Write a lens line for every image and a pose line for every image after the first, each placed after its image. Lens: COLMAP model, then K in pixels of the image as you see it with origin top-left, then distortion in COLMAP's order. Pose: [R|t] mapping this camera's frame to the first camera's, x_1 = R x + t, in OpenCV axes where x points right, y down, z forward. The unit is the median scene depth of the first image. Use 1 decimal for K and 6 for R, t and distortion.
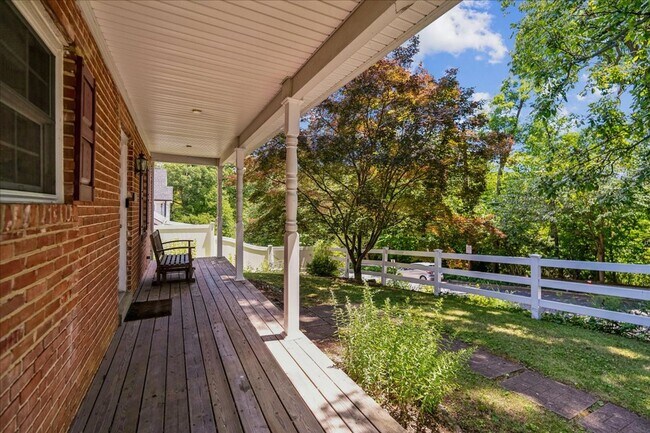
lens RADIAL K [[294.5, 0, 325.0], [0, 294.5, 216.5], [0, 0, 1]] dist [-0.000396, -0.000150]
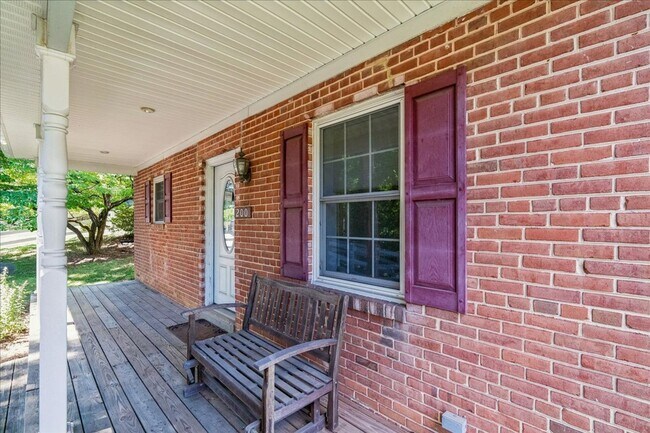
lens RADIAL K [[294.5, 0, 325.0], [0, 294.5, 216.5], [0, 0, 1]] dist [-0.000396, -0.000150]
pose [[-0.953953, -0.010155, -0.299784, -0.797471], [-0.013493, 0.999868, 0.009068, -0.087804], [0.299652, 0.012696, -0.953964, 2.320360]]
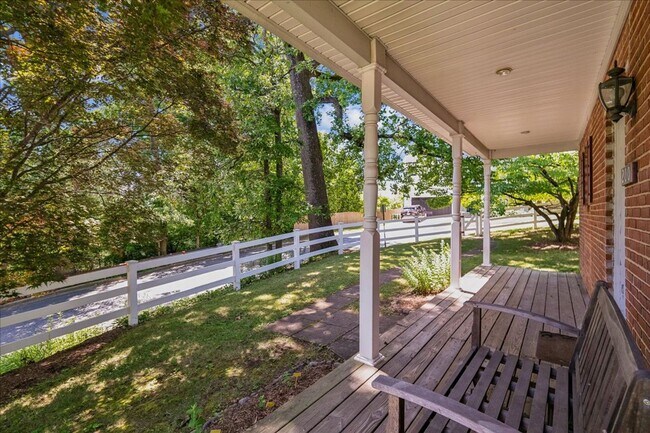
lens RADIAL K [[287.9, 0, 326.8], [0, 287.9, 205.9], [0, 0, 1]] dist [-0.000844, -0.000089]
pose [[-0.414753, 0.006121, 0.909914, -1.089972], [0.014734, 0.999891, -0.000011, -0.034351], [-0.909815, 0.013402, -0.414798, 2.020221]]
